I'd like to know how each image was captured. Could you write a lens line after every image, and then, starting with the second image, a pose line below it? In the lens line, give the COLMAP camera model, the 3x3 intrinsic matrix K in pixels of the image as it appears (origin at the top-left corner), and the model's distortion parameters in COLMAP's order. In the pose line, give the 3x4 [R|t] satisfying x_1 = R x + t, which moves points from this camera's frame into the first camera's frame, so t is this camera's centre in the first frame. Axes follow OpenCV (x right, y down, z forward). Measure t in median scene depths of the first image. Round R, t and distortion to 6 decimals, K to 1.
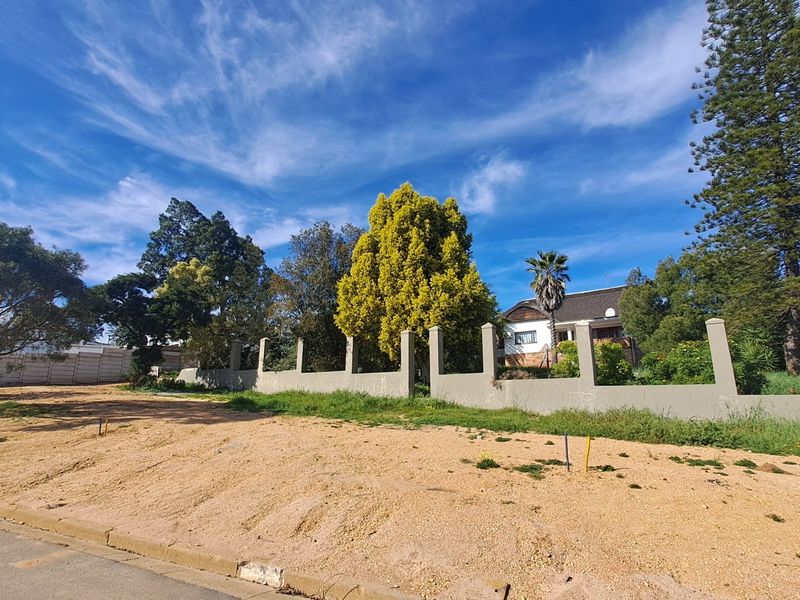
lens RADIAL K [[544.2, 0, 395.0], [0, 544.2, 299.4], [0, 0, 1]] dist [-0.001109, -0.000927]
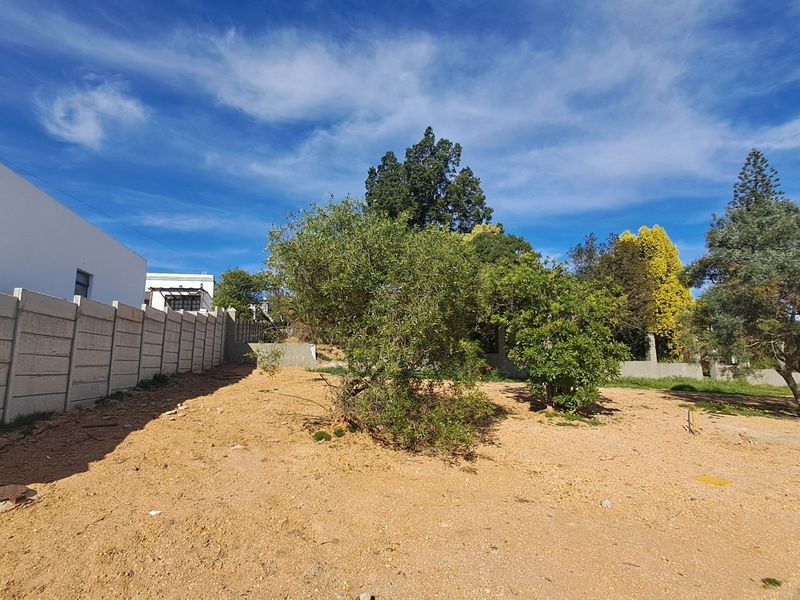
lens RADIAL K [[544.2, 0, 395.0], [0, 544.2, 299.4], [0, 0, 1]] dist [-0.001109, -0.000927]
pose [[0.484318, 0.102224, 0.868899, -0.337527], [-0.155704, 0.987367, -0.029373, 0.025299], [-0.860925, -0.121065, 0.494116, 0.186506]]
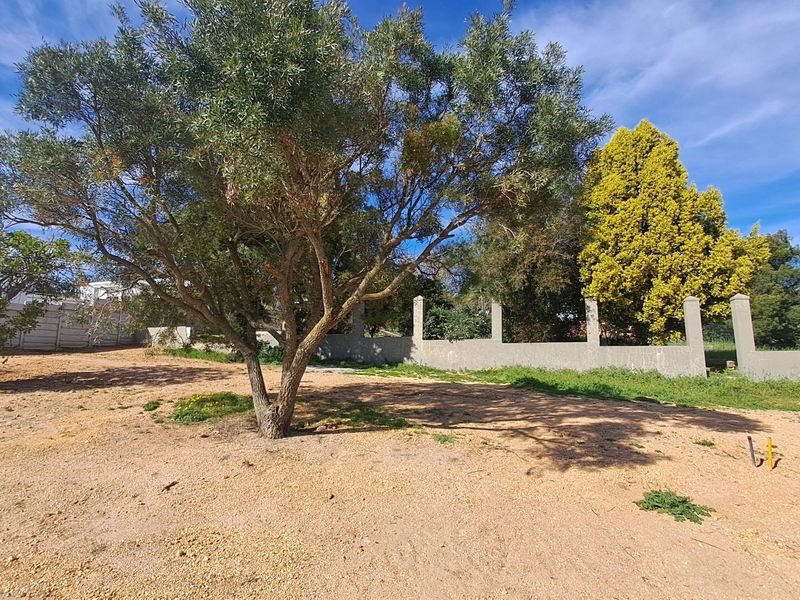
lens RADIAL K [[544.2, 0, 395.0], [0, 544.2, 299.4], [0, 0, 1]] dist [-0.001109, -0.000927]
pose [[0.938184, 0.054937, 0.341749, -0.133593], [-0.072807, 0.996557, 0.039673, 0.011652], [-0.338392, -0.062103, 0.938954, 0.070433]]
